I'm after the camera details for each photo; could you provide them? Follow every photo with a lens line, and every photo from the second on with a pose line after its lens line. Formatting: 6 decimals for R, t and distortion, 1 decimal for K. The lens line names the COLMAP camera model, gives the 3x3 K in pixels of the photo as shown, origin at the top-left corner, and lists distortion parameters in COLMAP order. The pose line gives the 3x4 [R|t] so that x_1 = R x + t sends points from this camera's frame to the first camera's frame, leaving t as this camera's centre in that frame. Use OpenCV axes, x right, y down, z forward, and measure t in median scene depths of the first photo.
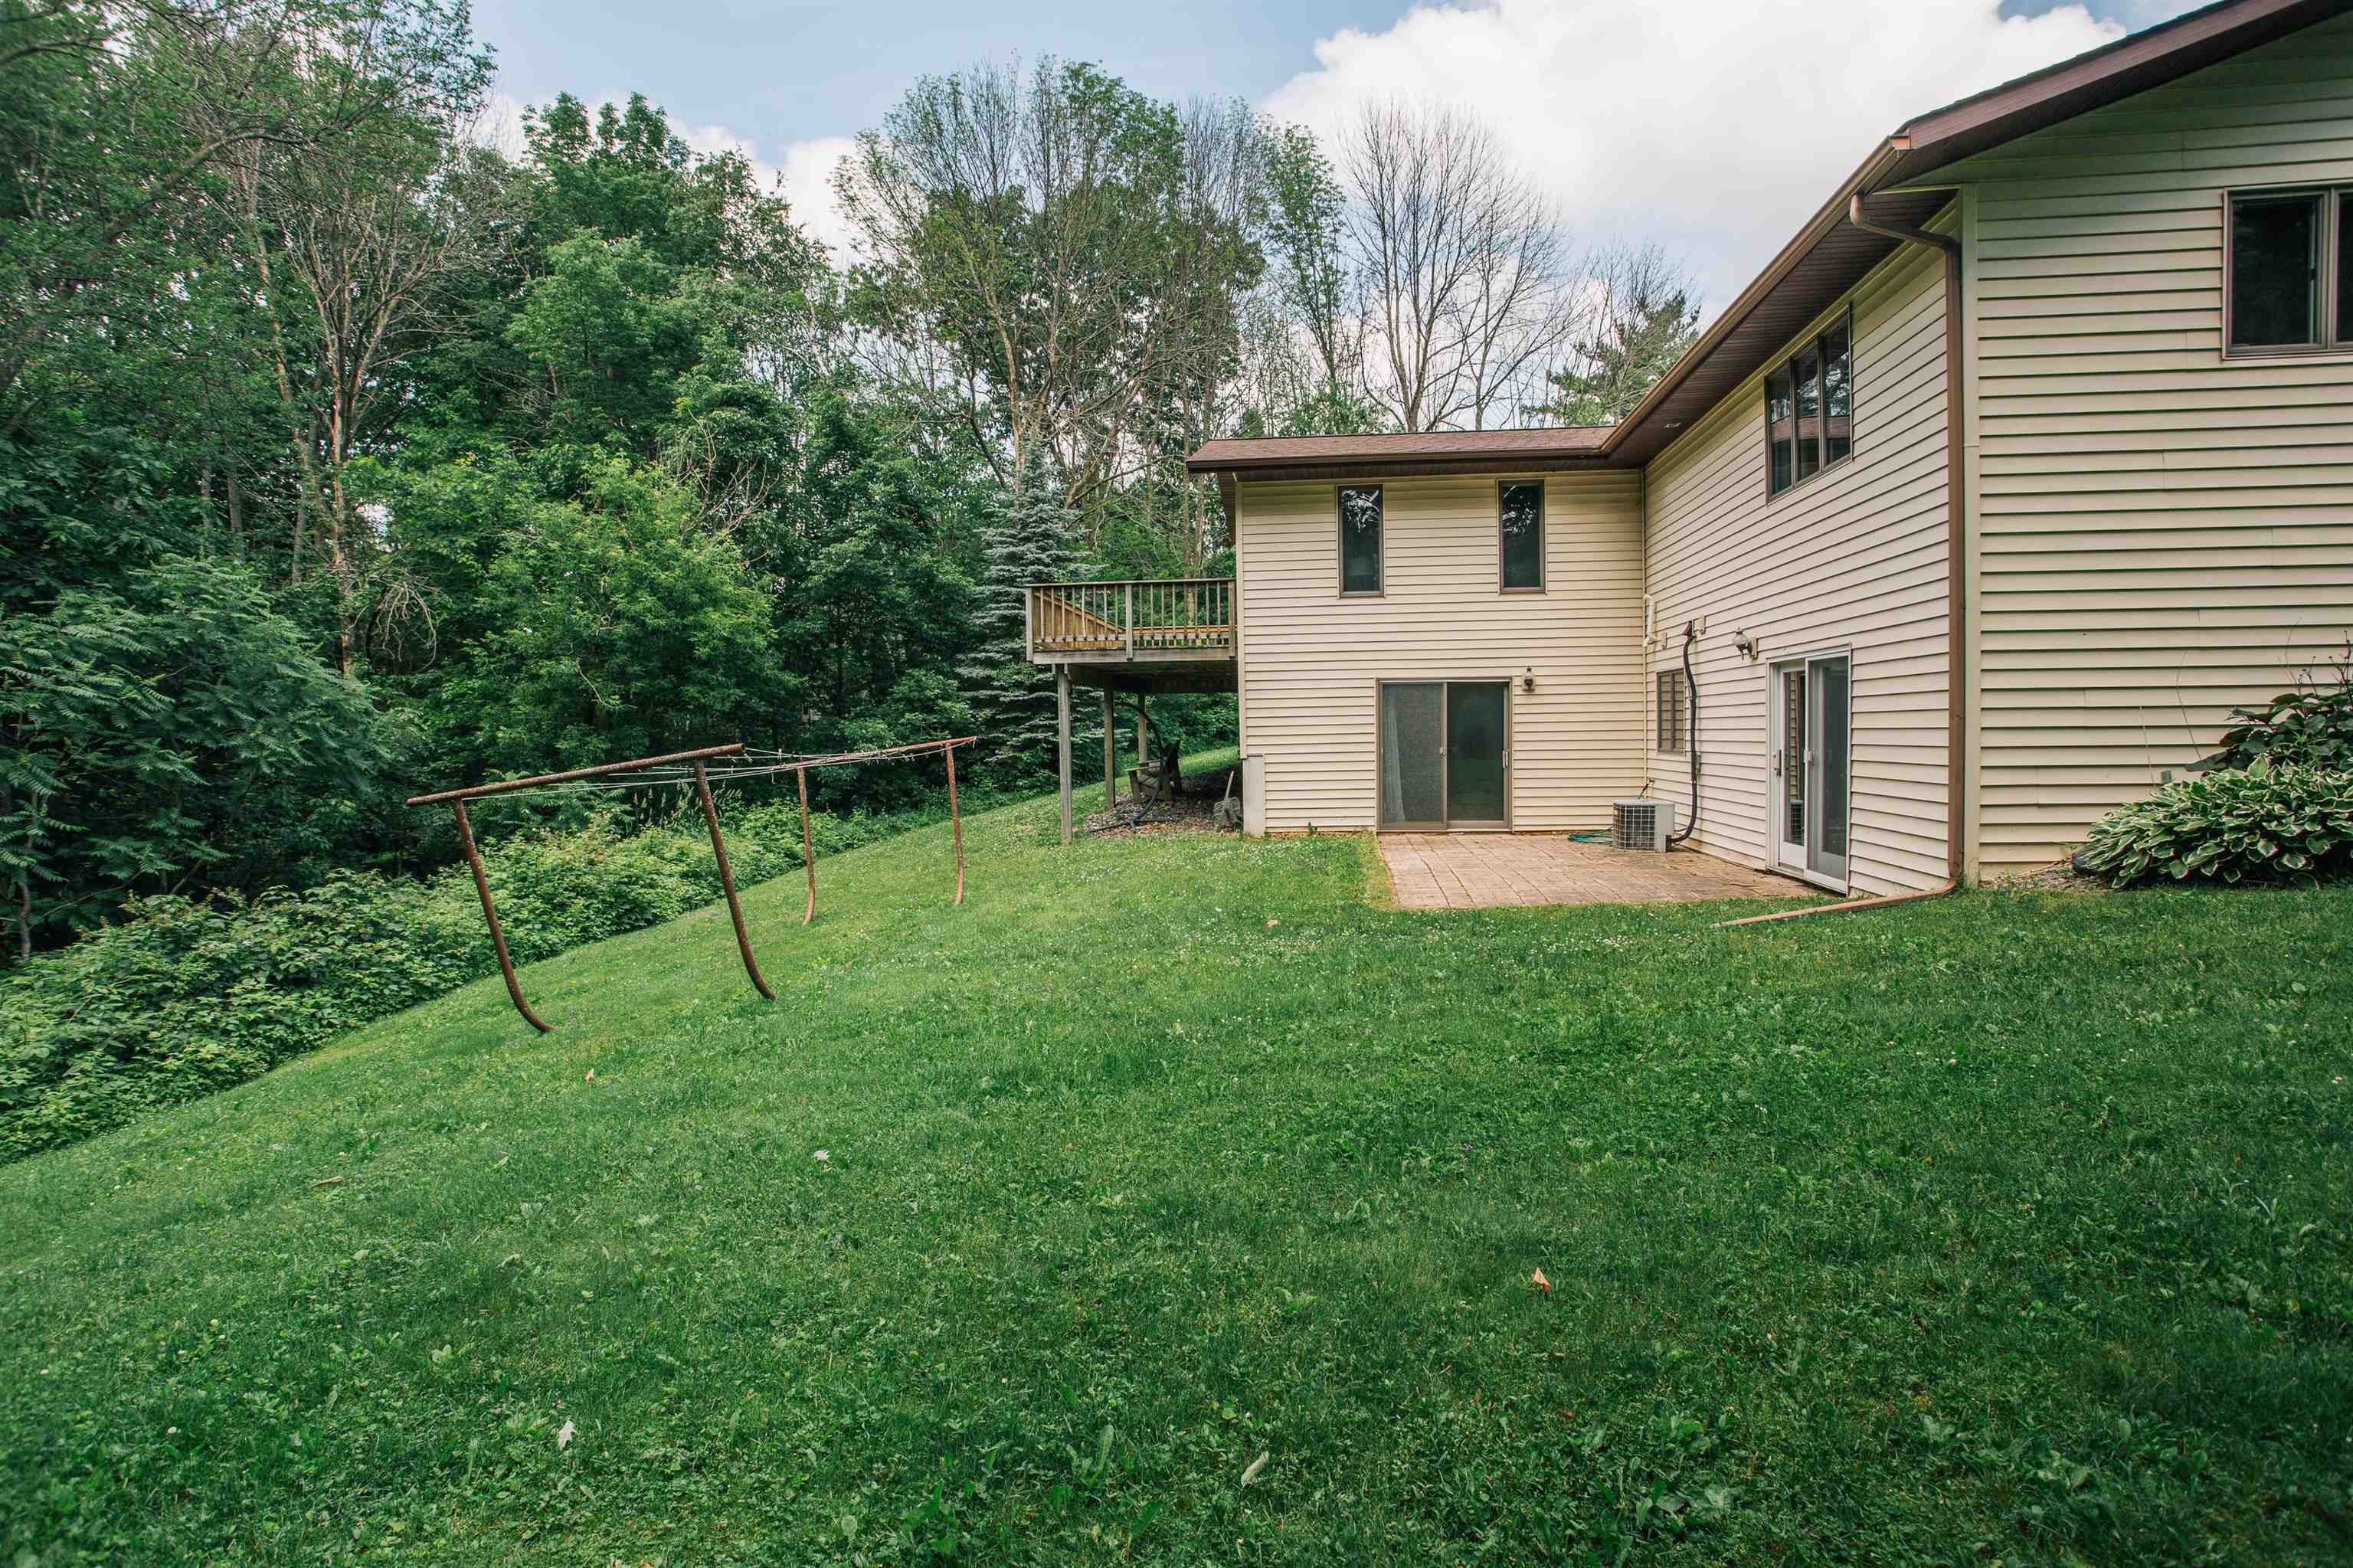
lens RADIAL K [[1156.6, 0, 1167.0], [0, 1156.6, 772.3], [0, 0, 1]] dist [-0.072342, 0.031068]
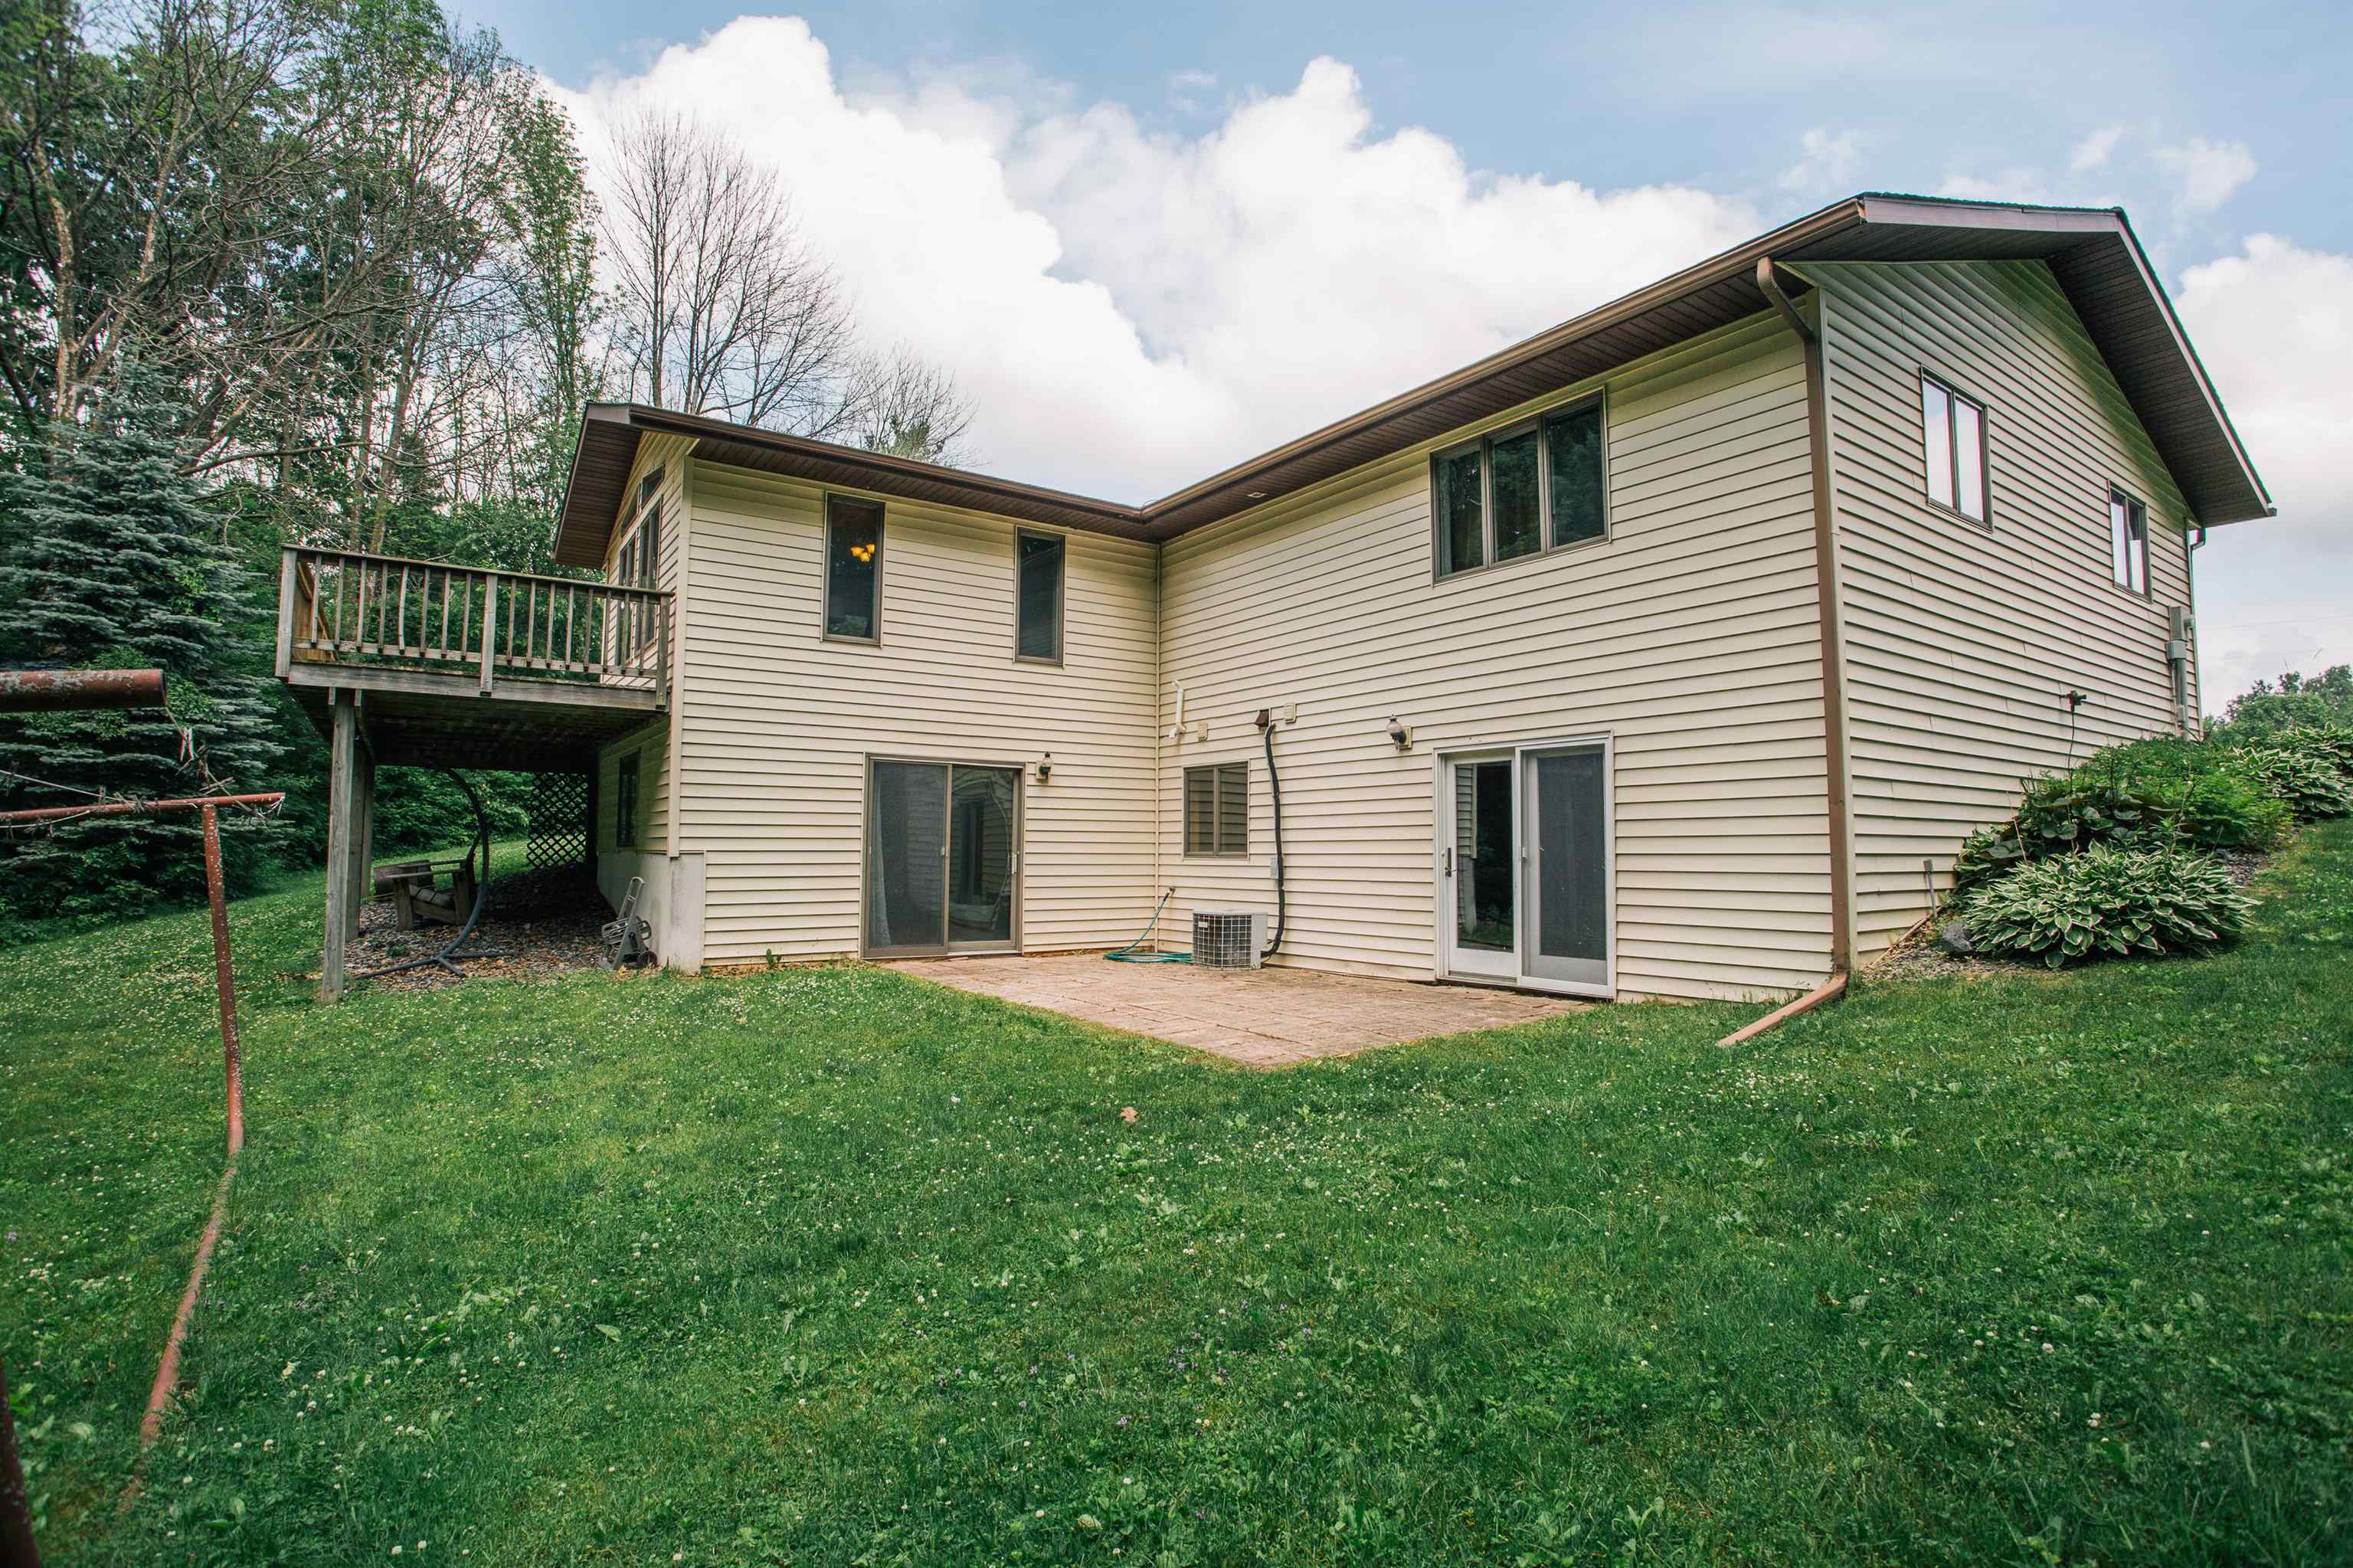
lens RADIAL K [[1156.6, 0, 1167.0], [0, 1156.6, 772.3], [0, 0, 1]] dist [-0.072342, 0.031068]
pose [[0.726400, 0.068647, 0.683835, -0.189707], [0.006765, 0.994237, -0.106992, 0.012503], [-0.687239, 0.082345, 0.721749, 0.334150]]
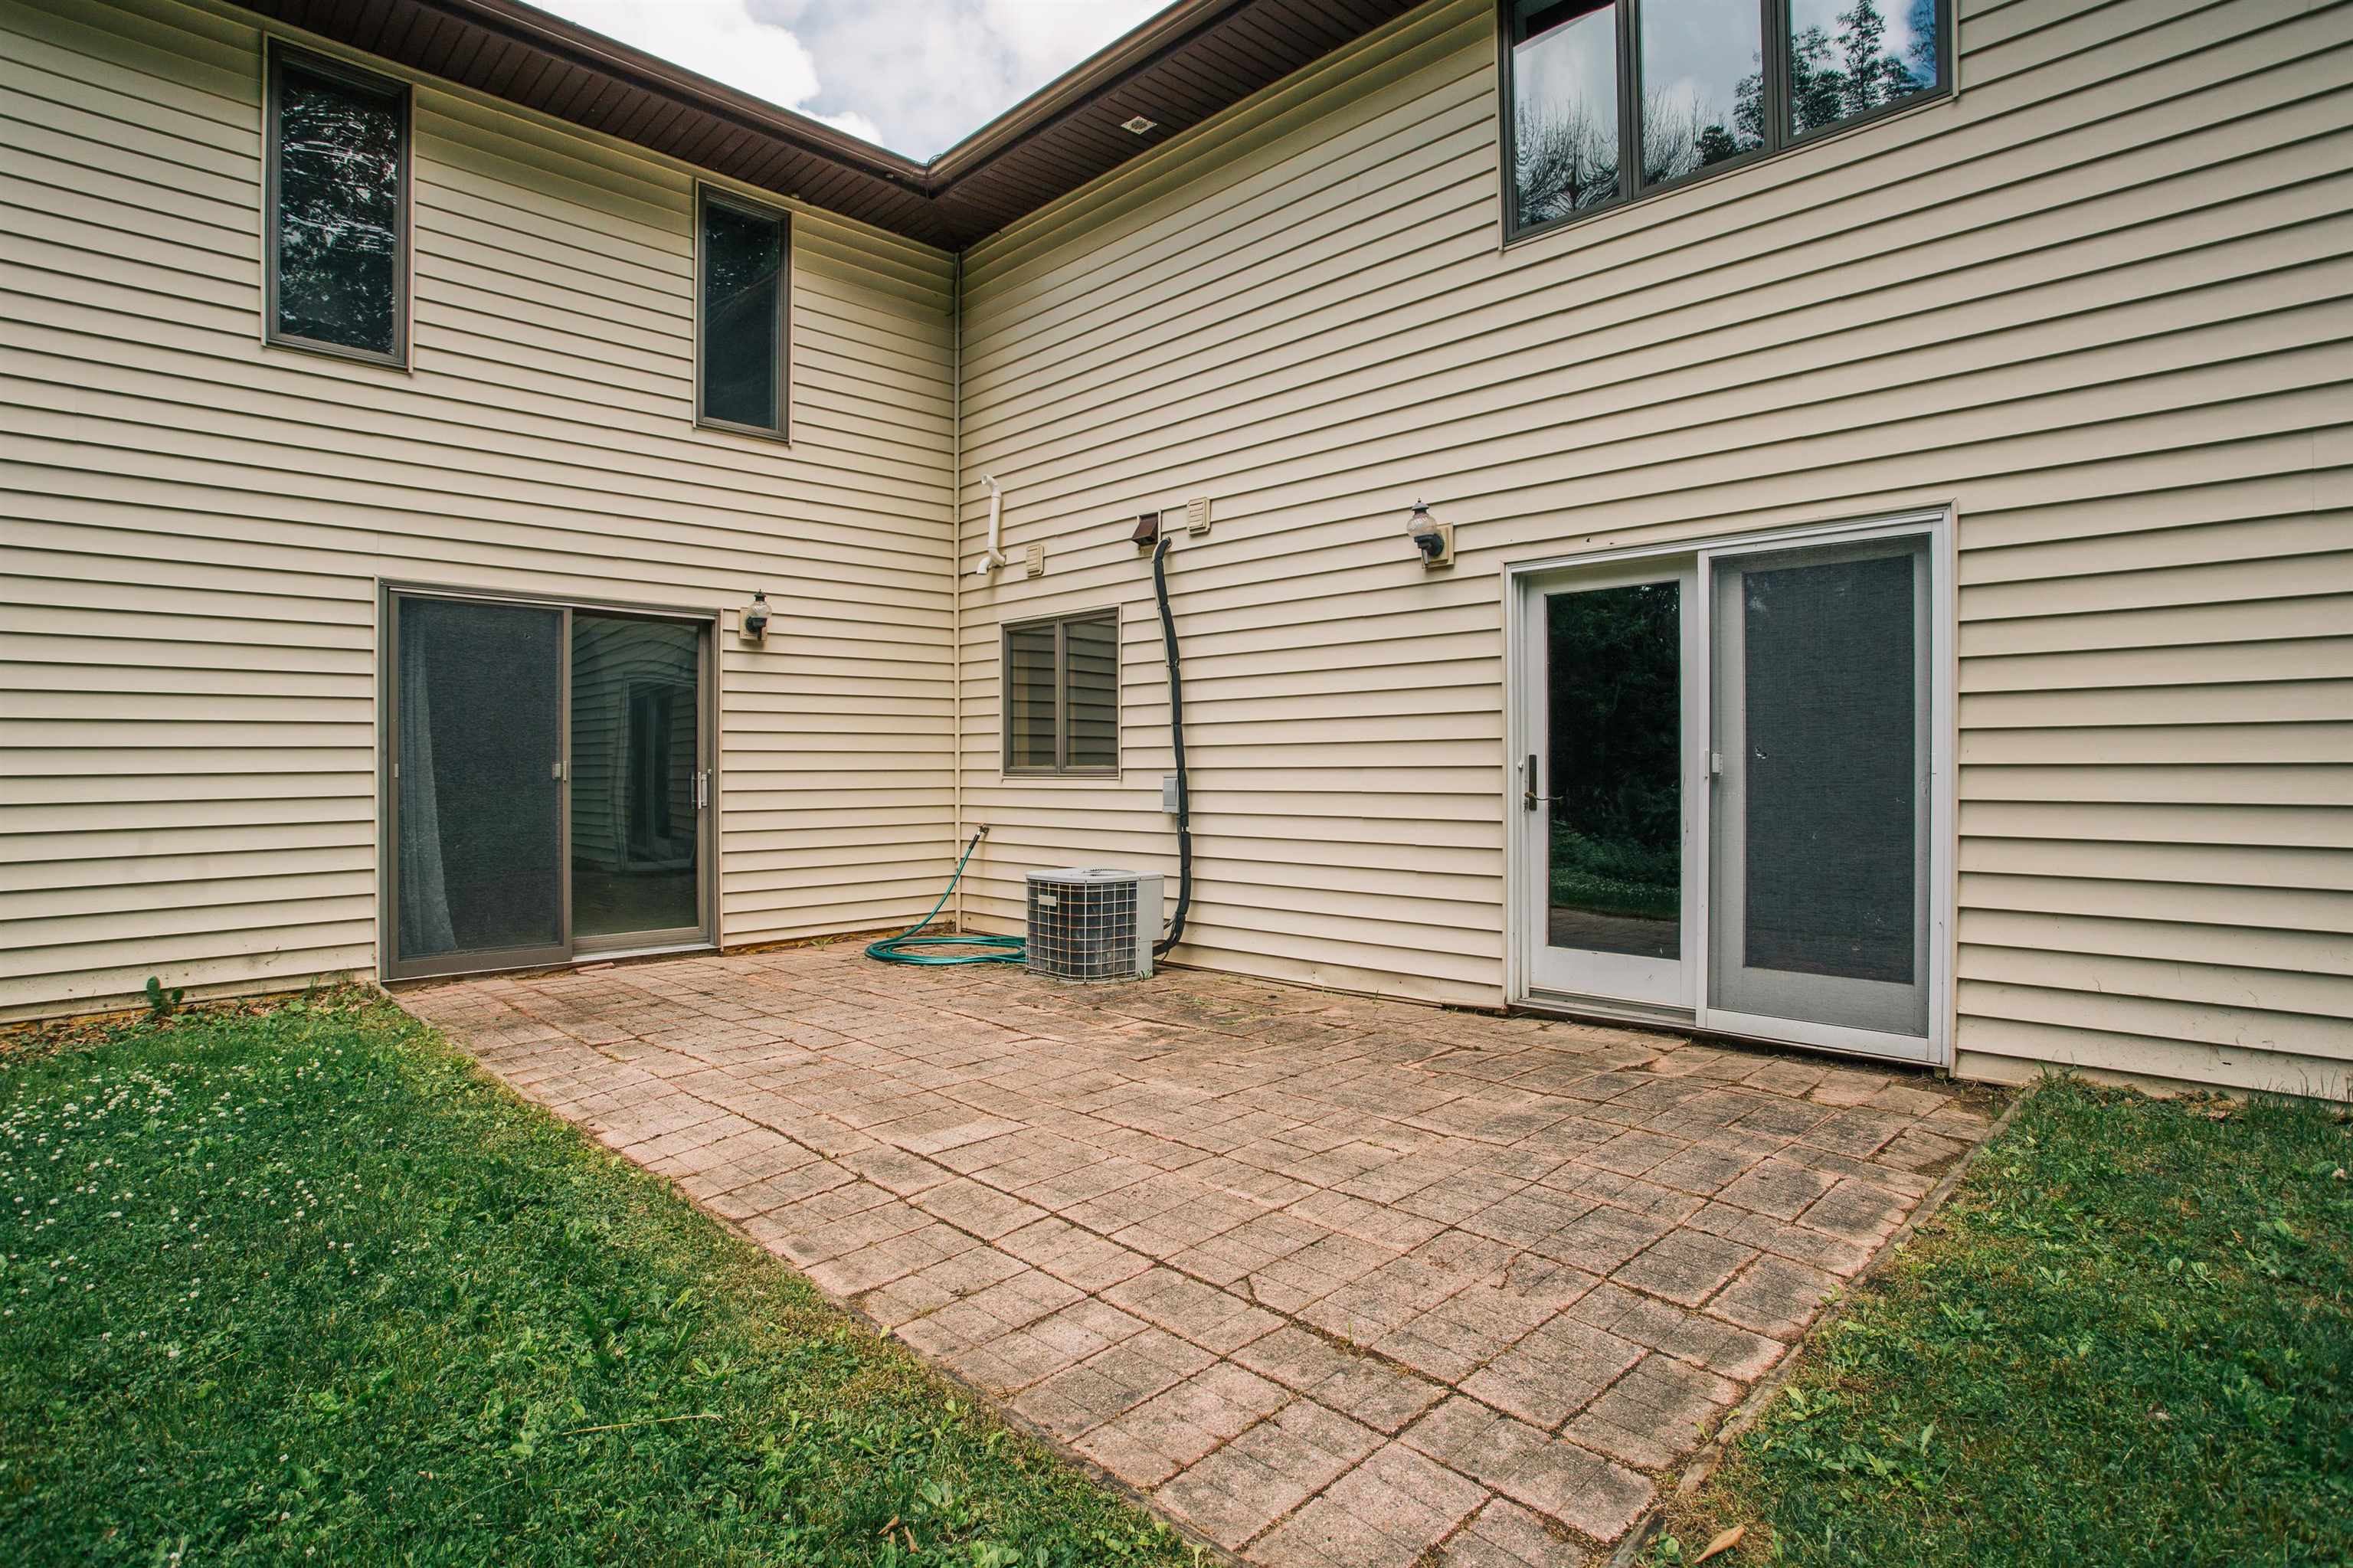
lens RADIAL K [[1156.6, 0, 1167.0], [0, 1156.6, 772.3], [0, 0, 1]] dist [-0.072342, 0.031068]
pose [[0.594830, 0.009540, 0.803795, 0.039587], [0.023018, 0.999317, -0.028895, -0.001299], [-0.803522, 0.035690, 0.594204, 0.585004]]
